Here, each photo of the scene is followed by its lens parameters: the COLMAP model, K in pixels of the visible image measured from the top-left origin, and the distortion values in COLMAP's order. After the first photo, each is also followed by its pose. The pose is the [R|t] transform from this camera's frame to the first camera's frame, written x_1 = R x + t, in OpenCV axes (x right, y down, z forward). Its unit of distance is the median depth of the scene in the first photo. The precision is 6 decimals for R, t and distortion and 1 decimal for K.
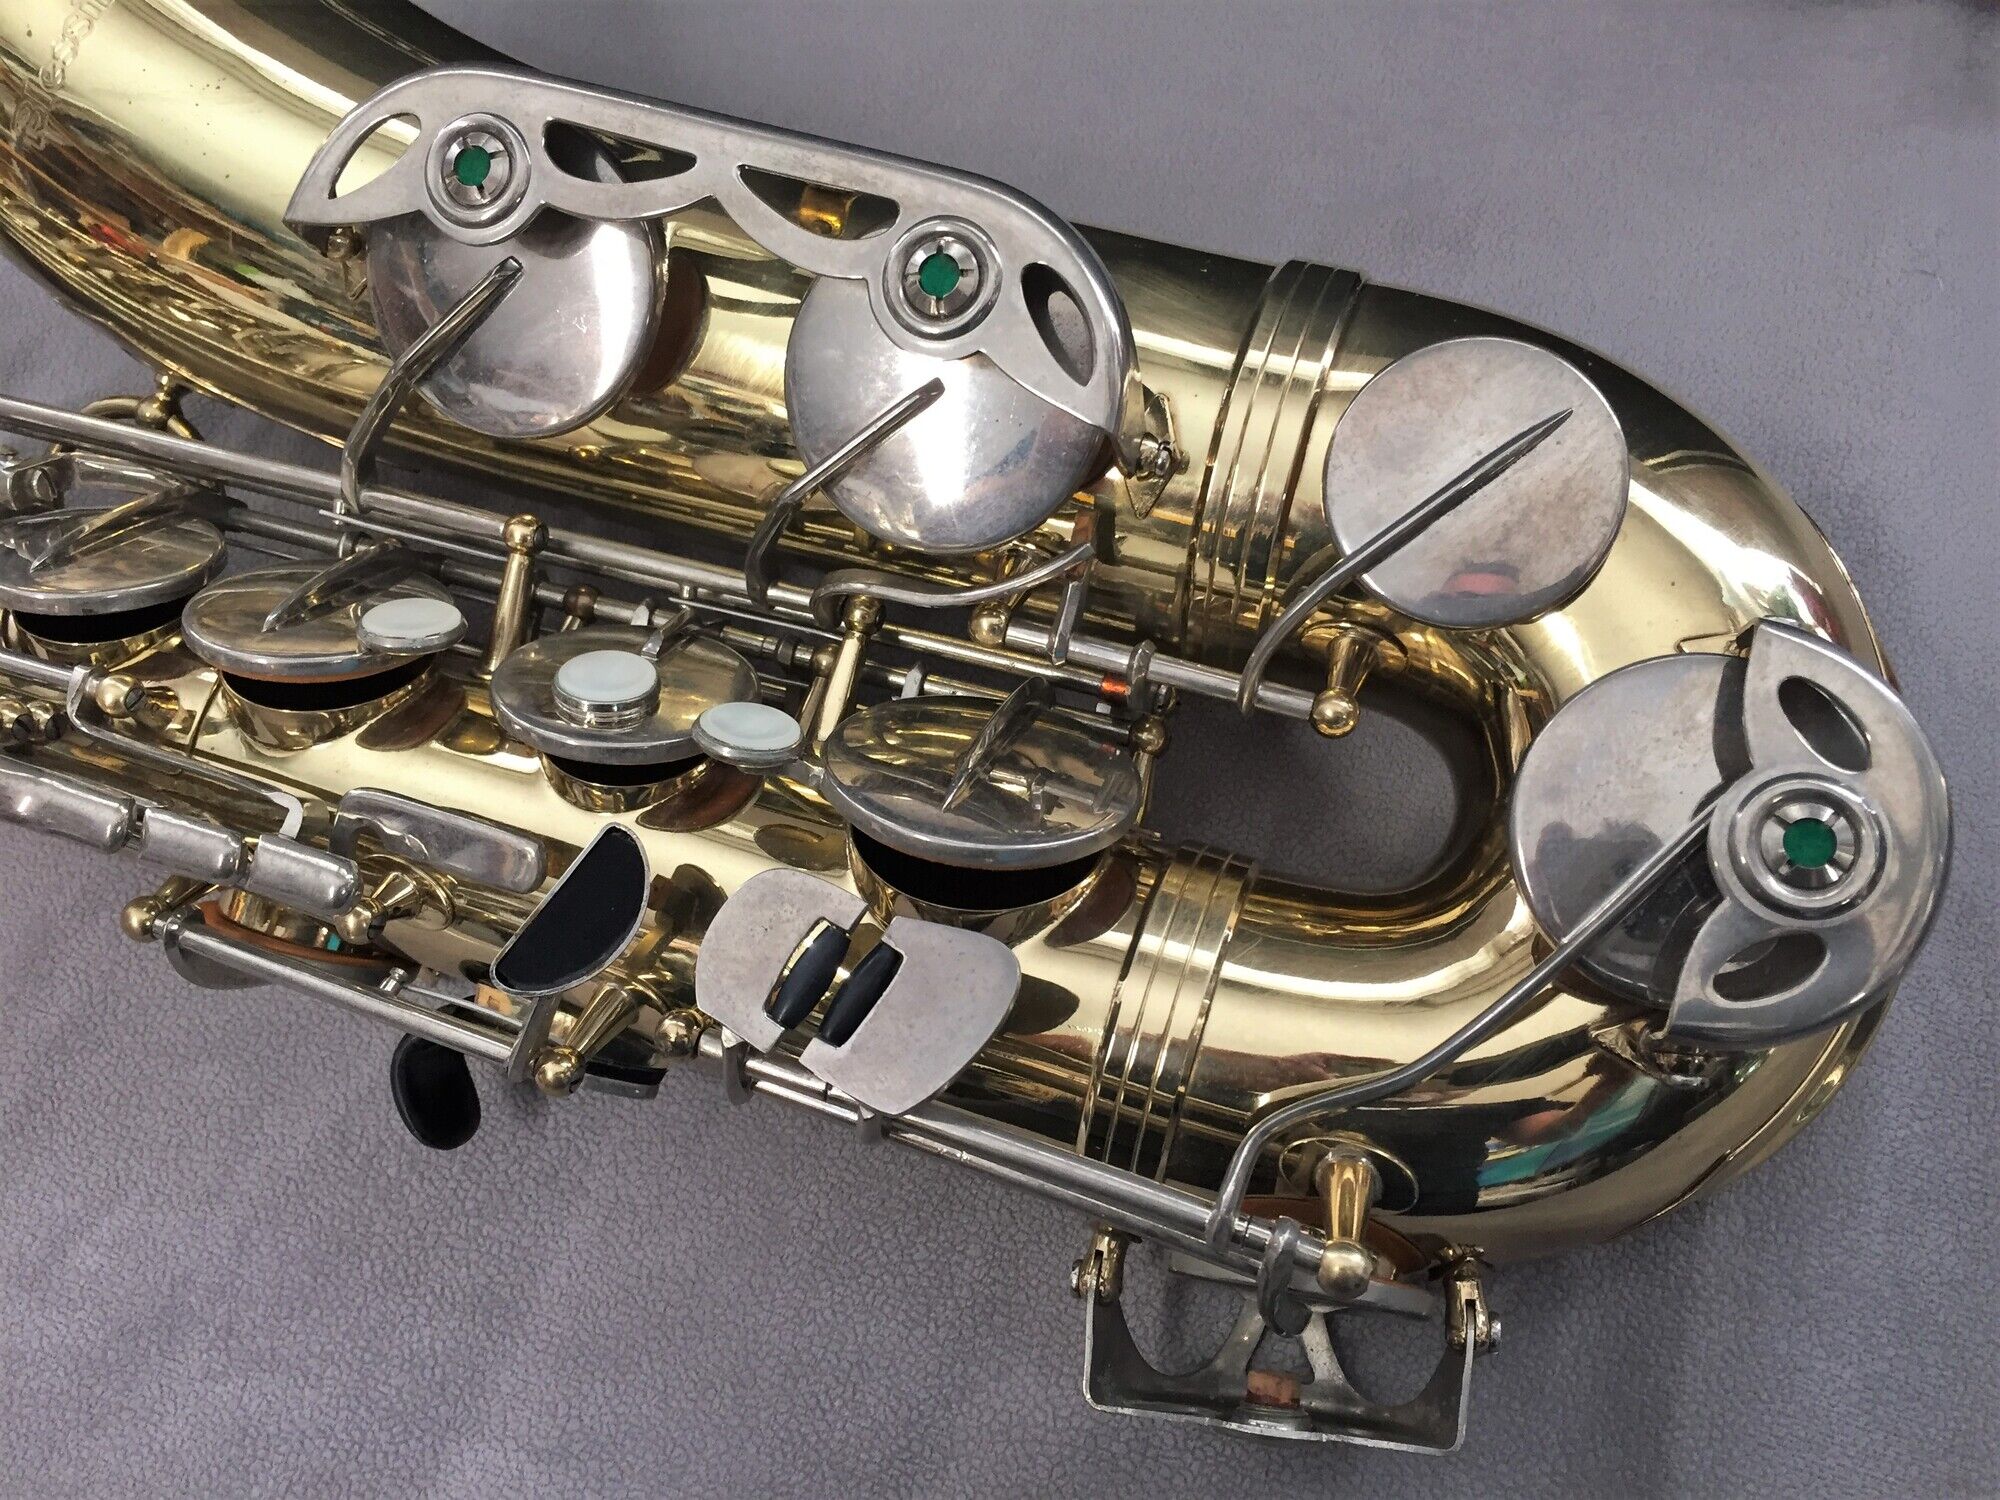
lens RADIAL K [[1712.1, 0, 998.3], [0, 1712.1, 756.8], [0, 0, 1]] dist [0.063241, -0.085553]
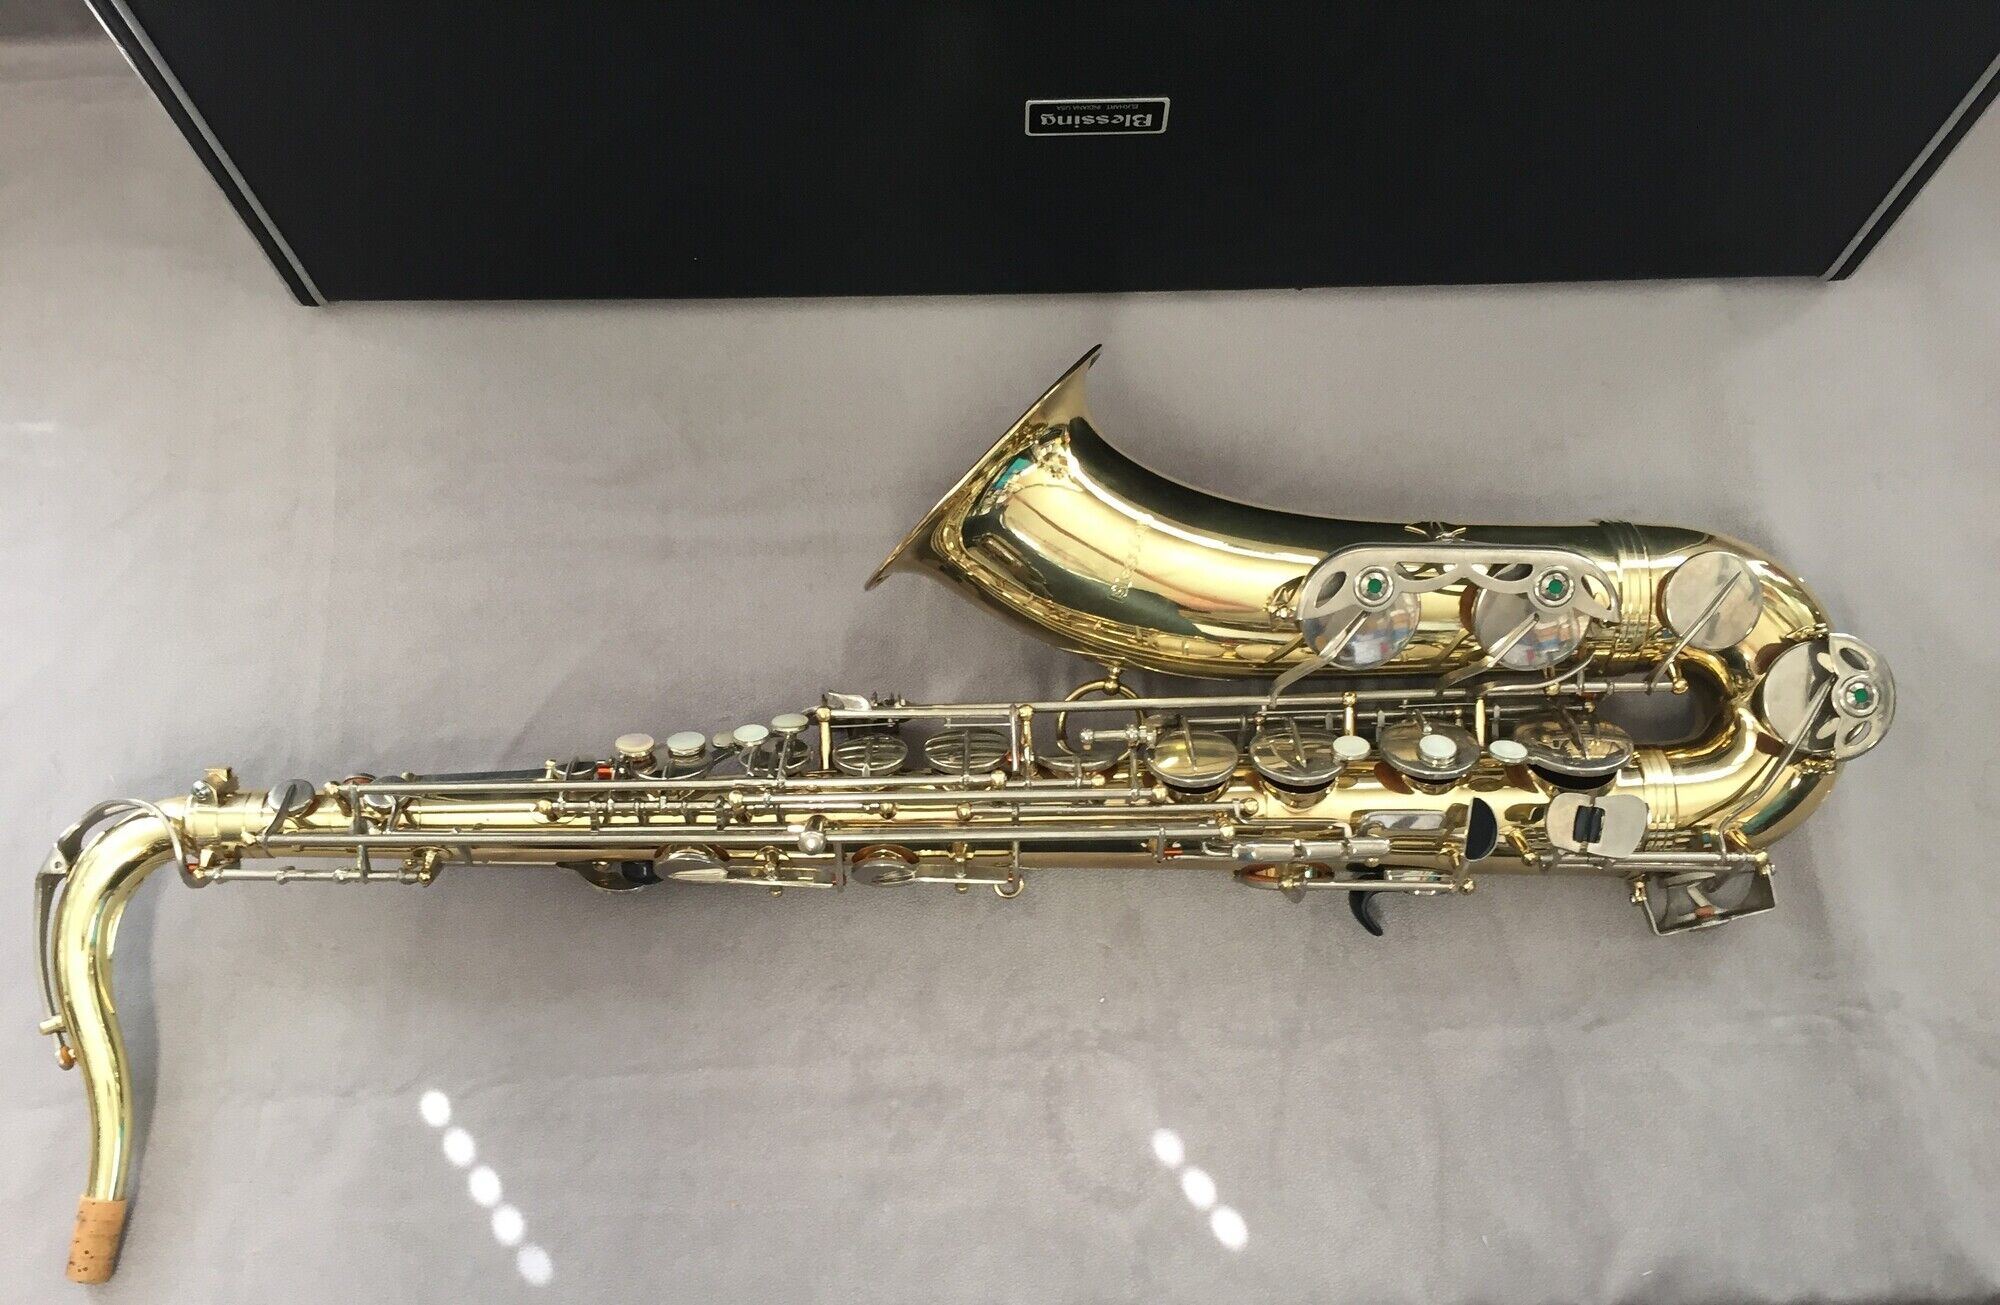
lens RADIAL K [[1721.6, 0, 991.5], [0, 1721.6, 726.3], [0, 0, 1]] dist [0.020925, 0.001158]
pose [[0.936128, -0.290948, 0.197519, -1.450900], [0.271901, 0.955046, 0.118137, -0.604298], [-0.223011, -0.056886, 0.973155, -1.533549]]
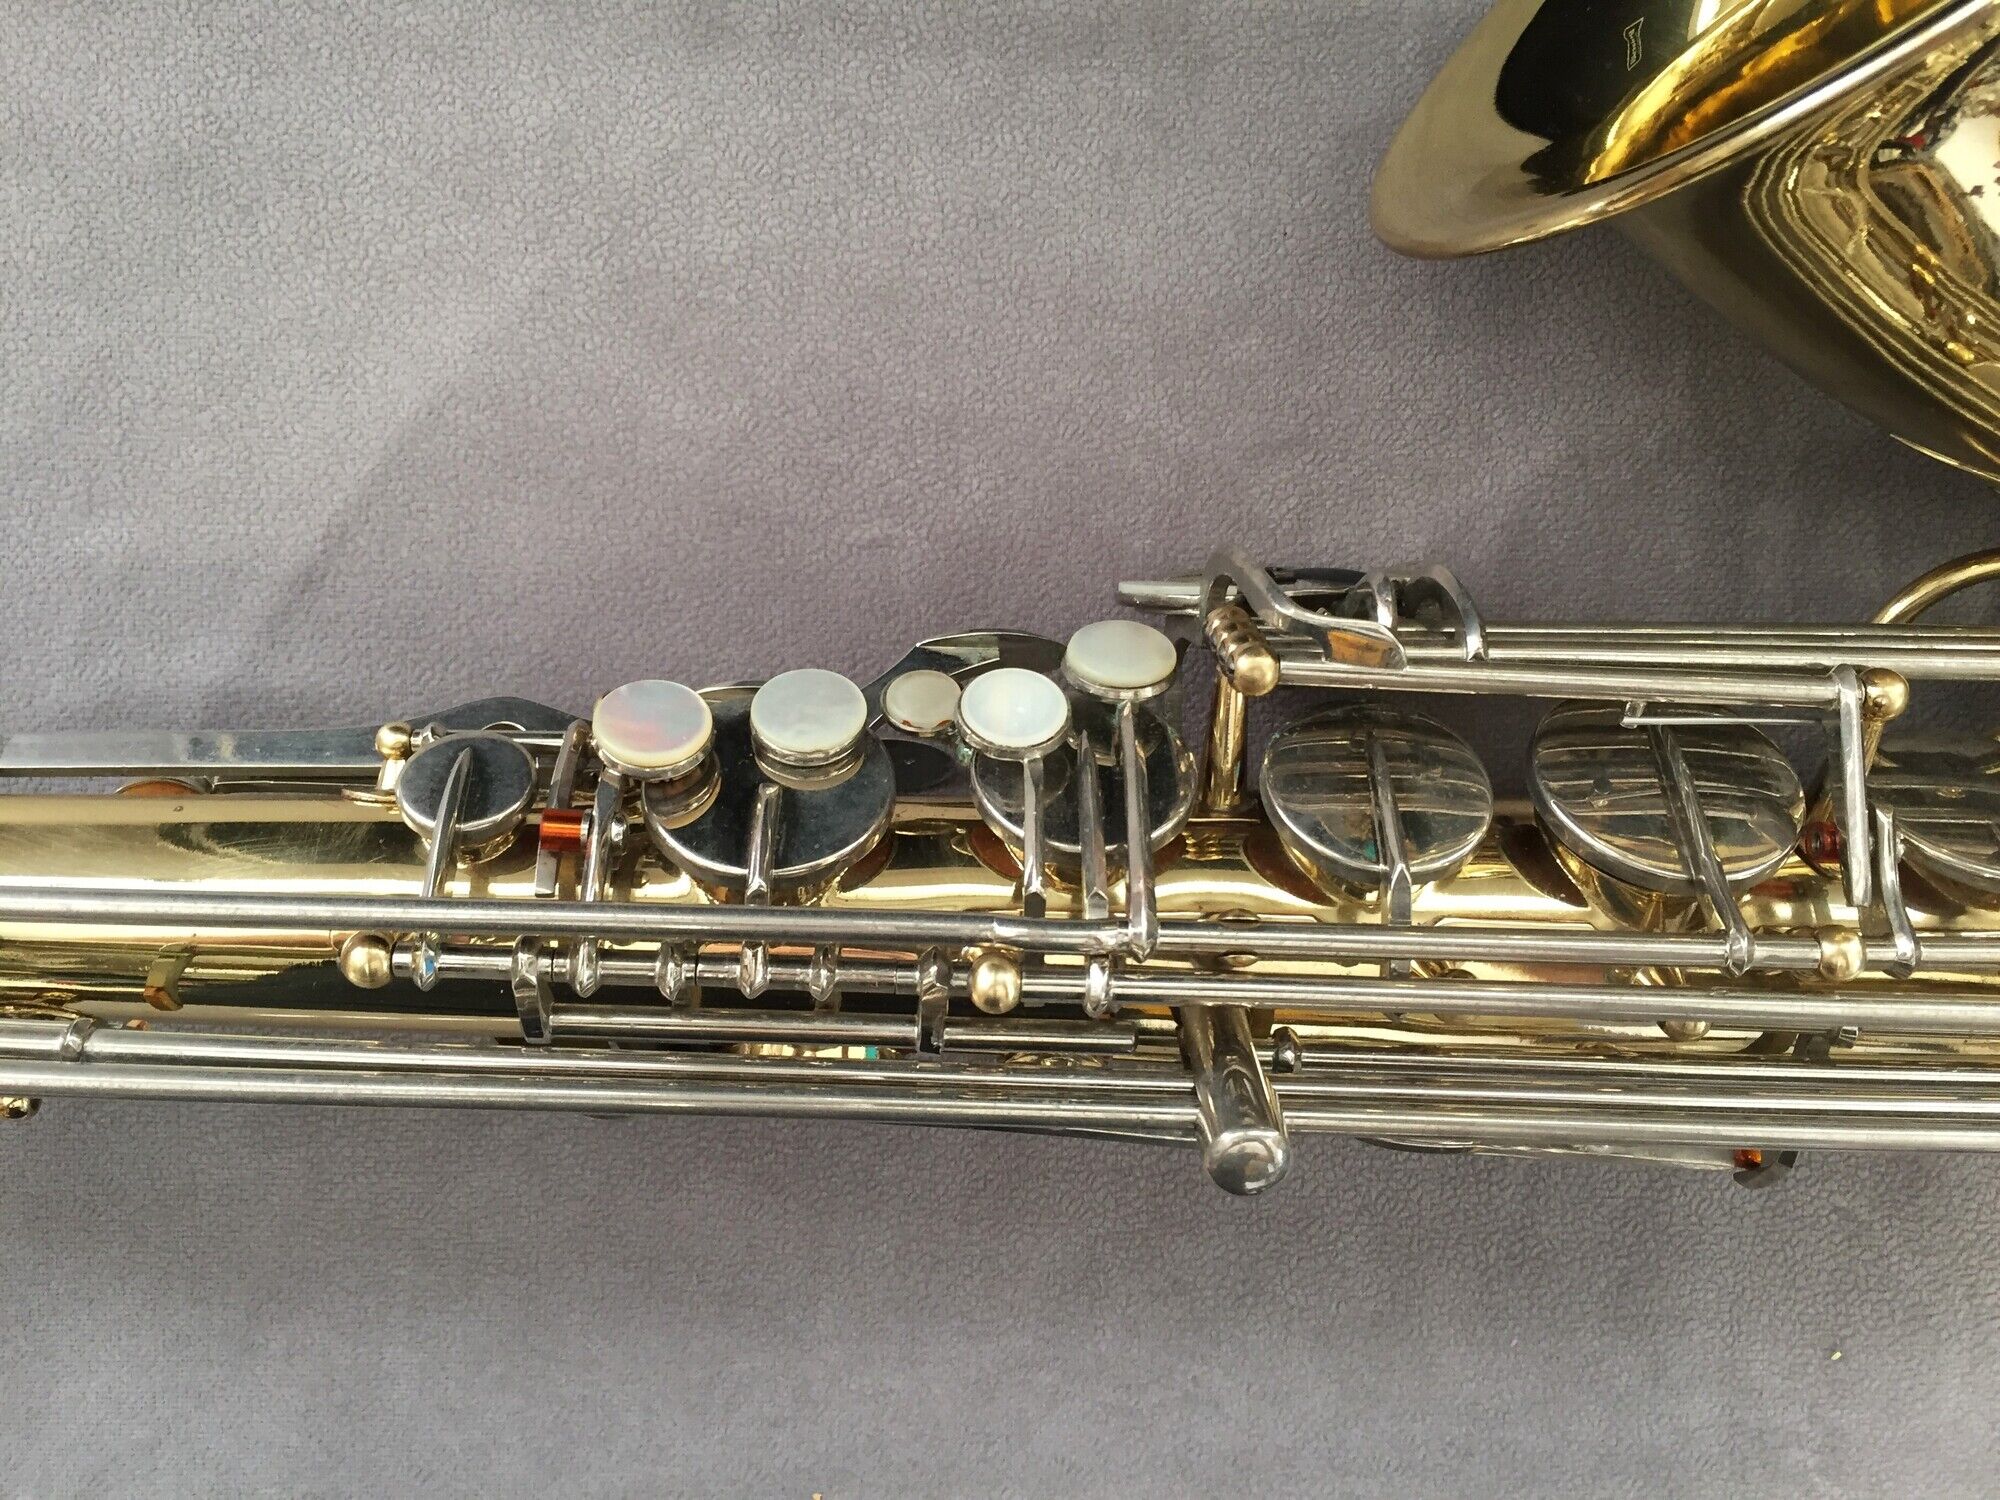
lens RADIAL K [[1712.1, 0, 998.3], [0, 1712.1, 756.8], [0, 0, 1]] dist [0.063241, -0.085553]
pose [[0.946525, -0.293692, 0.133546, -1.402893], [0.207518, 0.871151, 0.445008, -0.747208], [-0.247034, -0.393498, 0.885513, 0.498800]]
